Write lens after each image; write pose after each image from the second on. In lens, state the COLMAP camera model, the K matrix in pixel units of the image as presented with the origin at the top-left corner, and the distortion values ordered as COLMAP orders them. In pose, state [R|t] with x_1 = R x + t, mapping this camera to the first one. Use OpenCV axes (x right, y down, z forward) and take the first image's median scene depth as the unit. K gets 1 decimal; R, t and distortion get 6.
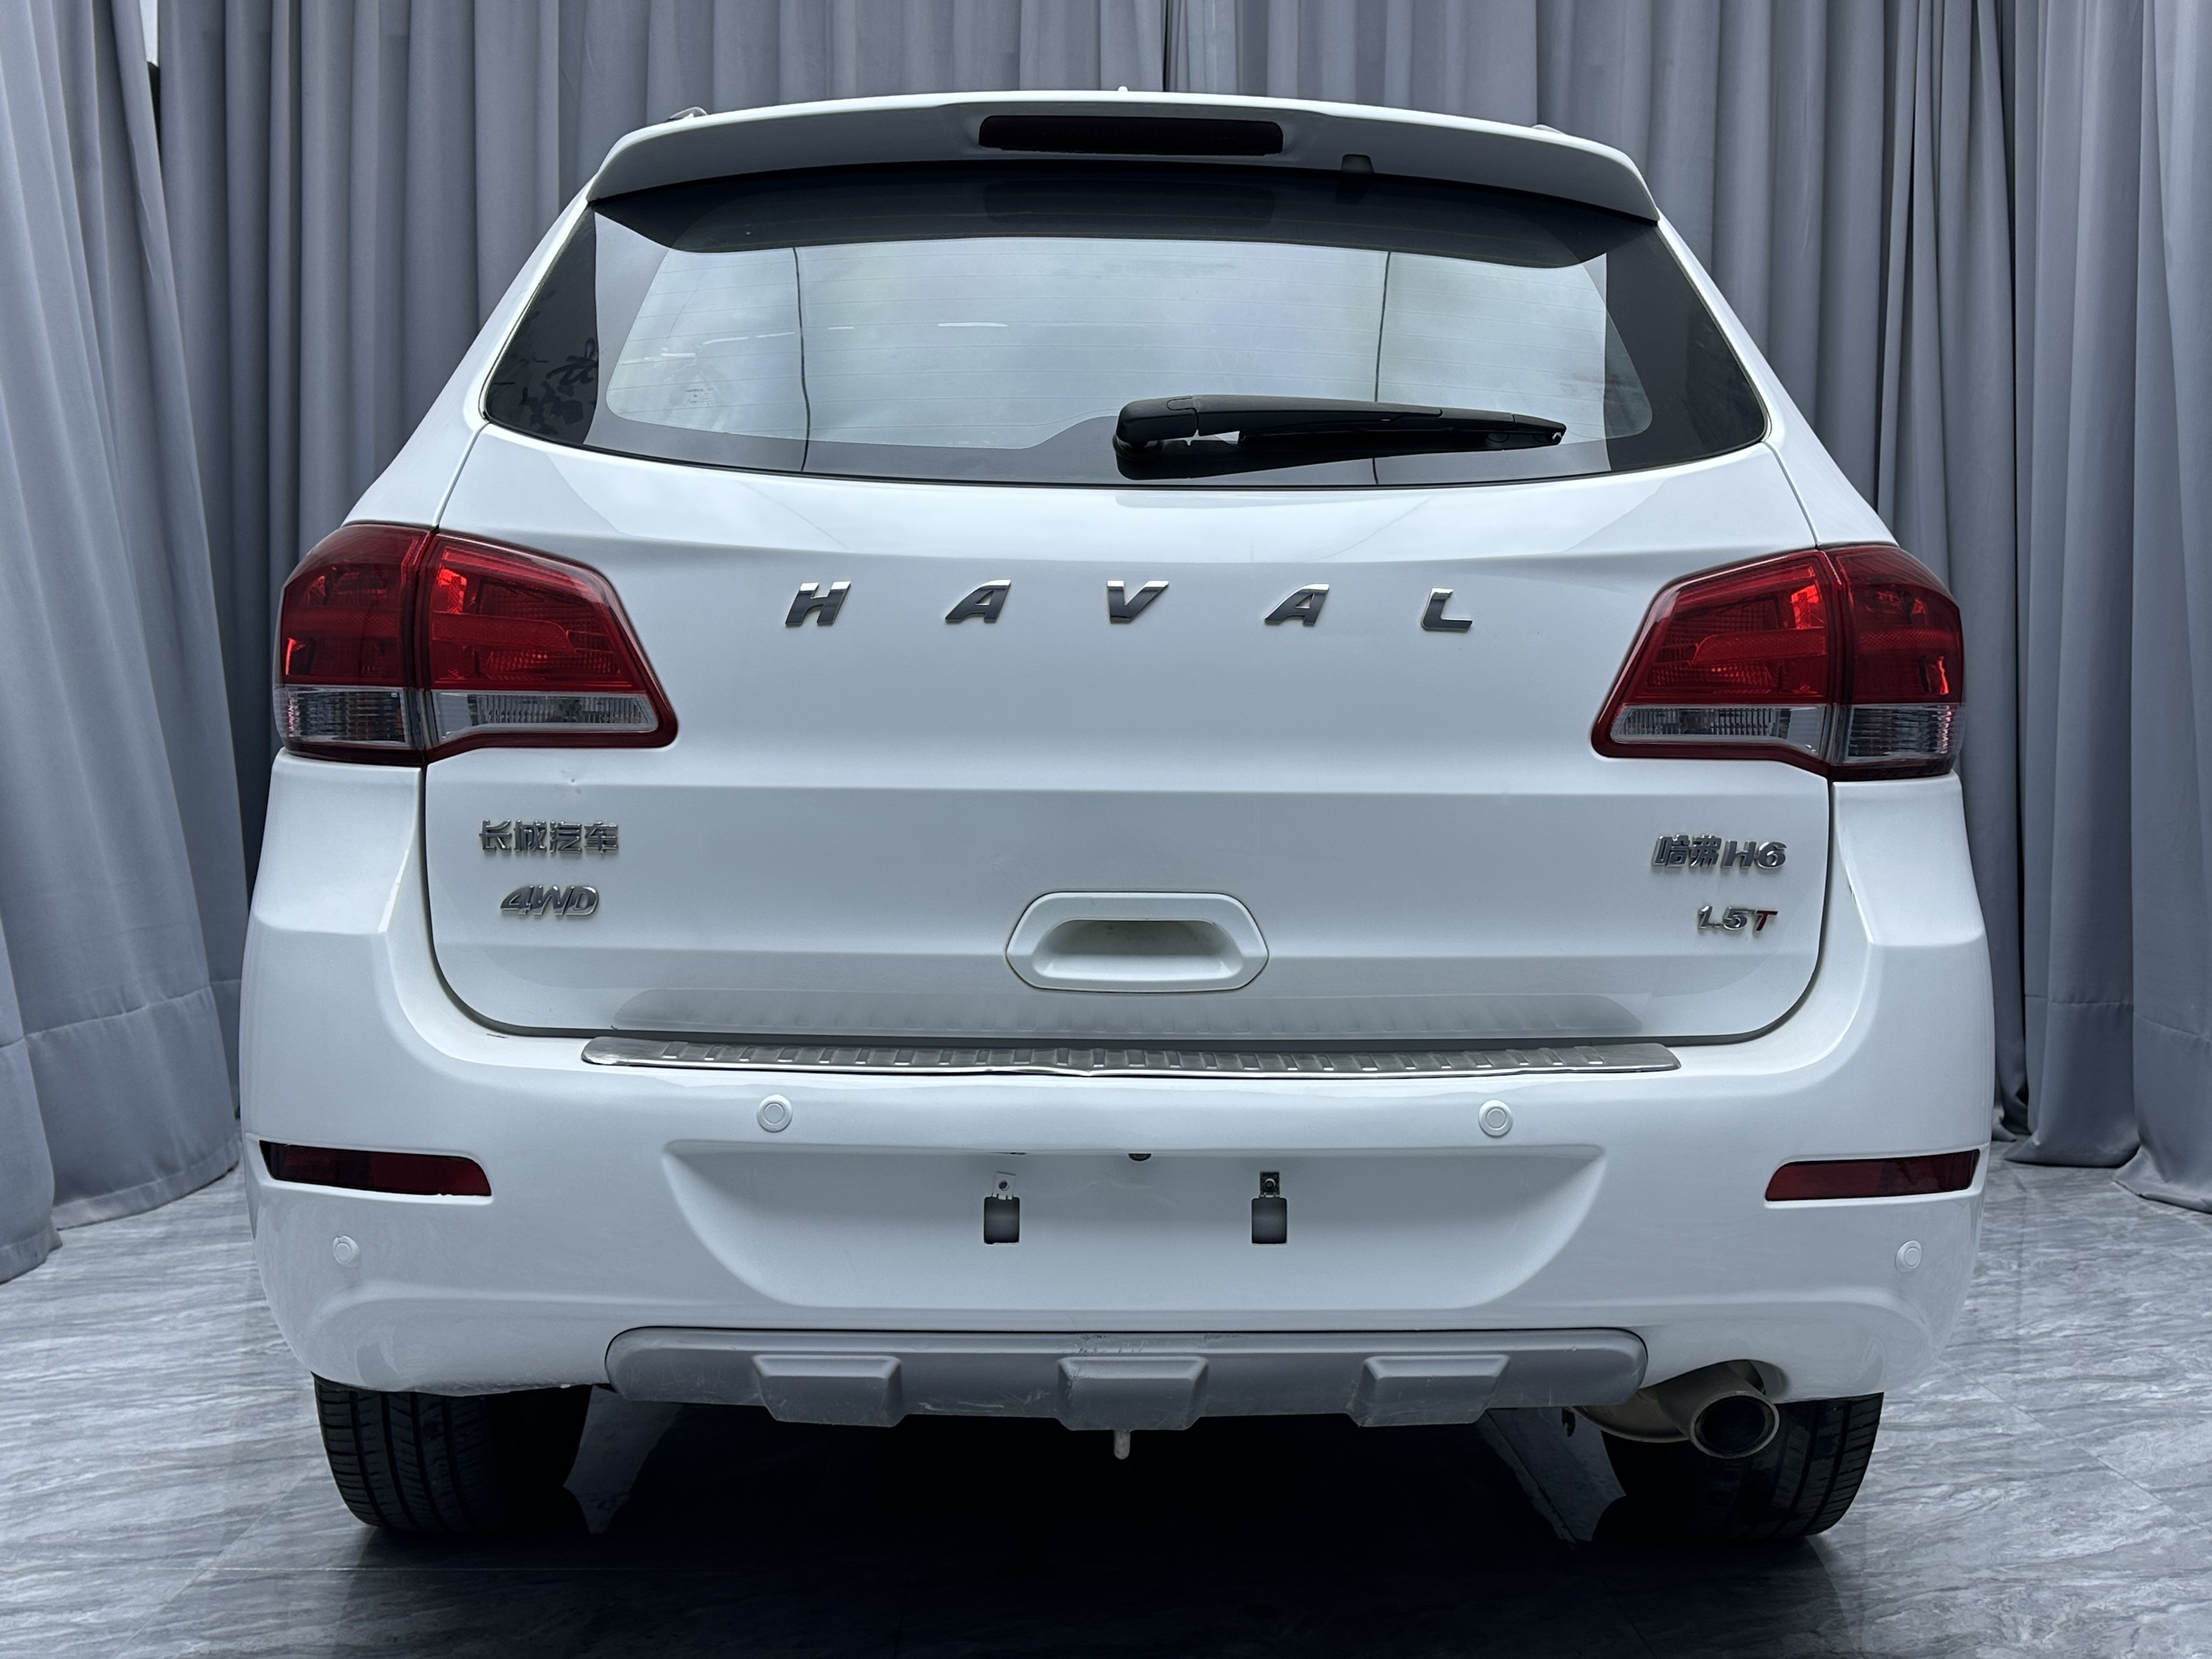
lens RADIAL K [[2378.8, 0, 1106.0], [0, 2378.8, 829.5], [0, 0, 1]] dist [0.176212, -0.378353]
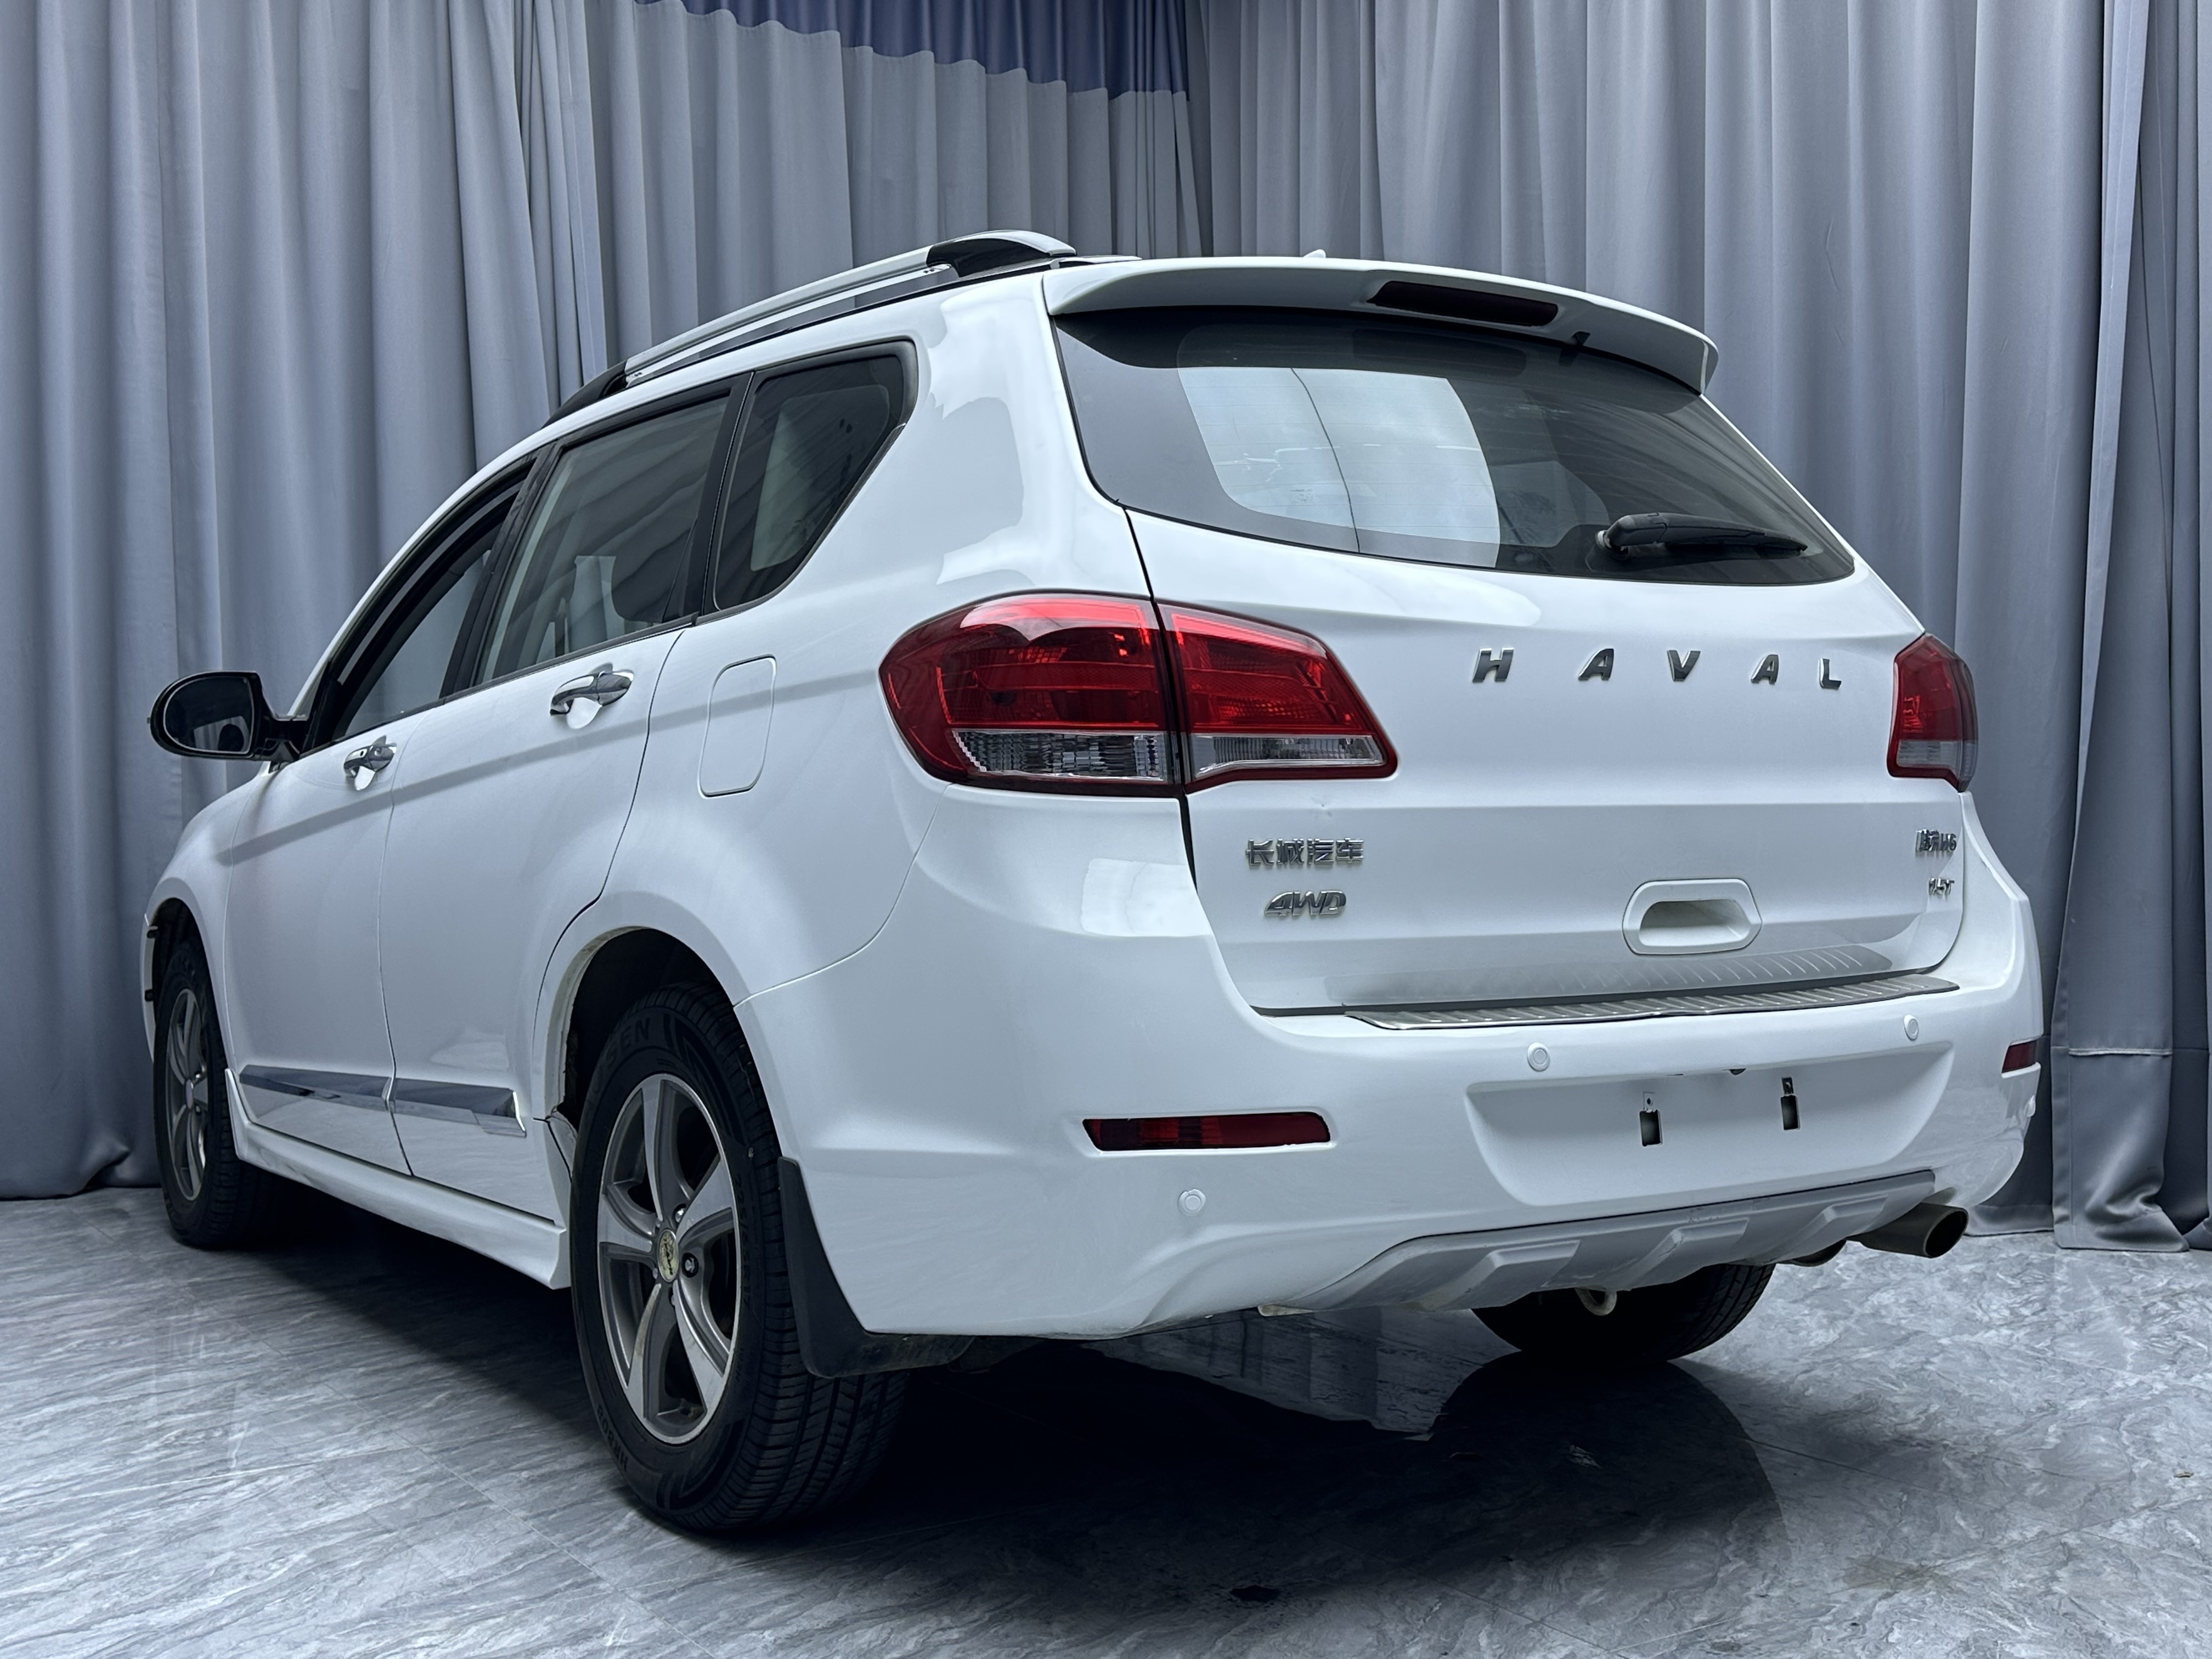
lens RADIAL K [[2378.8, 0, 1106.0], [0, 2378.8, 829.5], [0, 0, 1]] dist [0.176212, -0.378353]
pose [[0.851918, -0.023350, 0.523154, -0.951674], [0.035022, 0.999309, -0.012429, 0.003204], [-0.522502, 0.028911, 0.852148, 0.011886]]
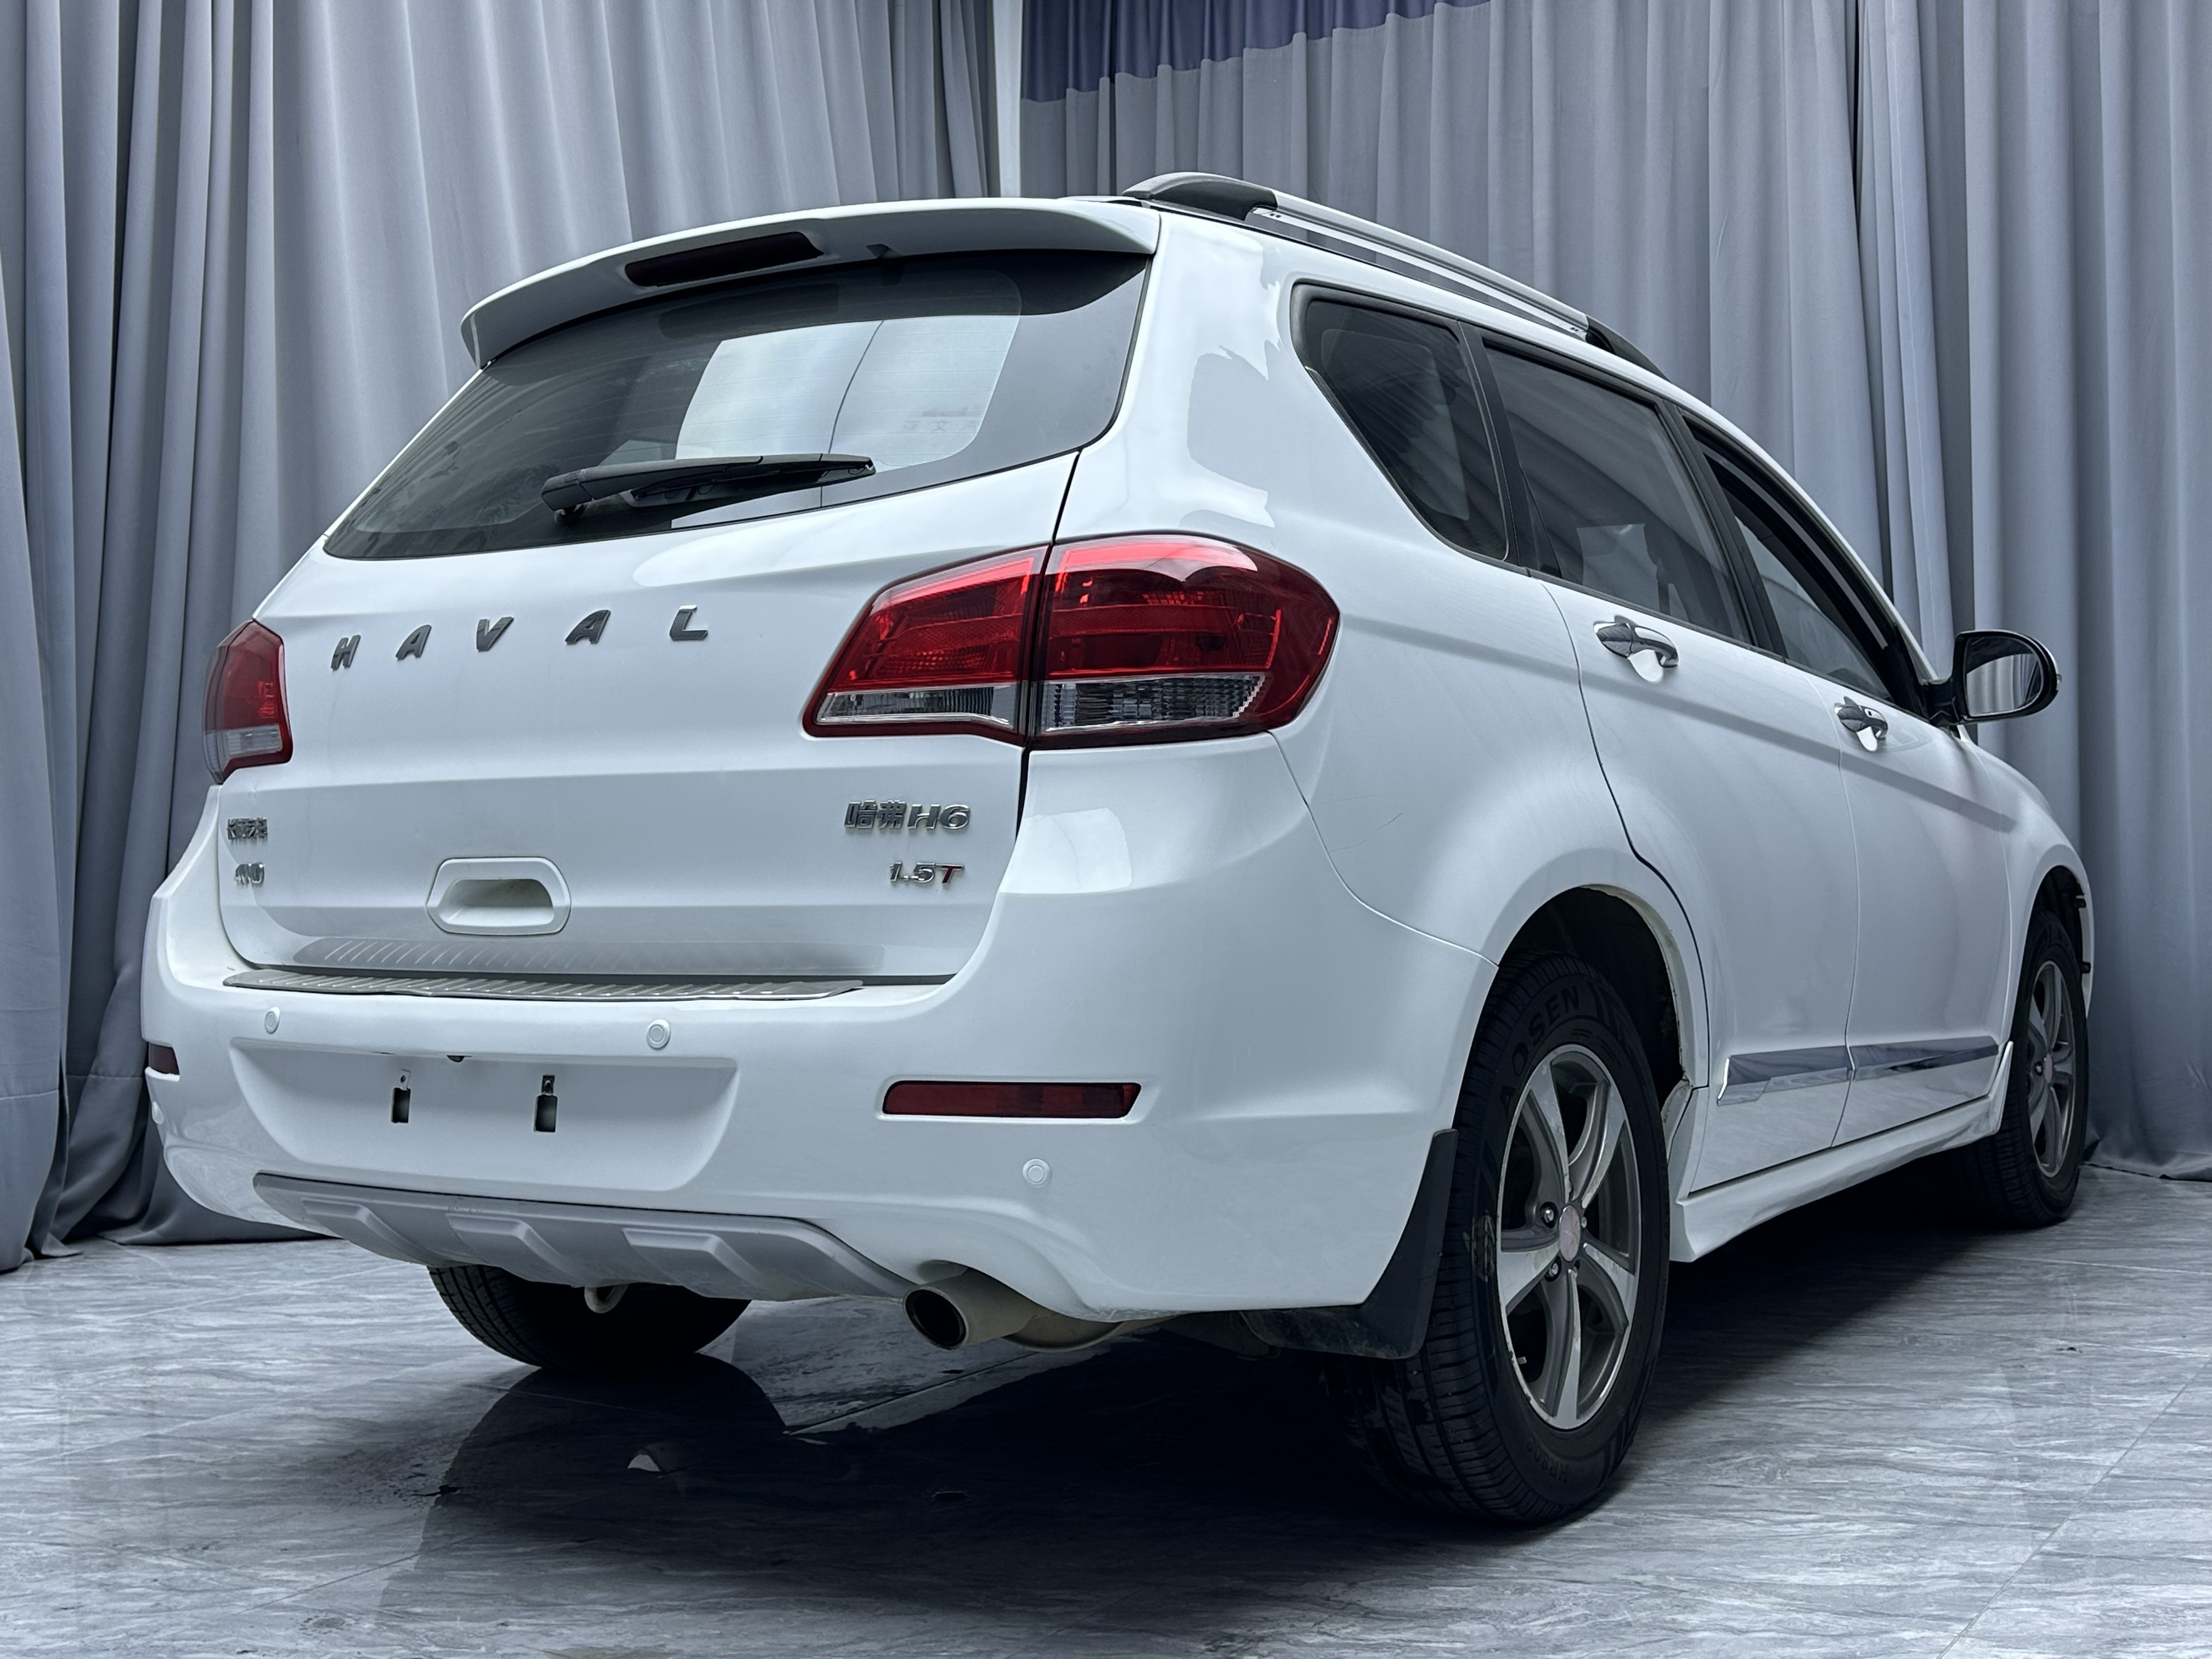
lens RADIAL K [[2378.8, 0, 1106.0], [0, 2378.8, 829.5], [0, 0, 1]] dist [0.176212, -0.378353]
pose [[0.817676, -0.026919, -0.575049, 1.001355], [0.008635, 0.999367, -0.034504, 0.057181], [0.575614, 0.023248, 0.817391, 0.120384]]
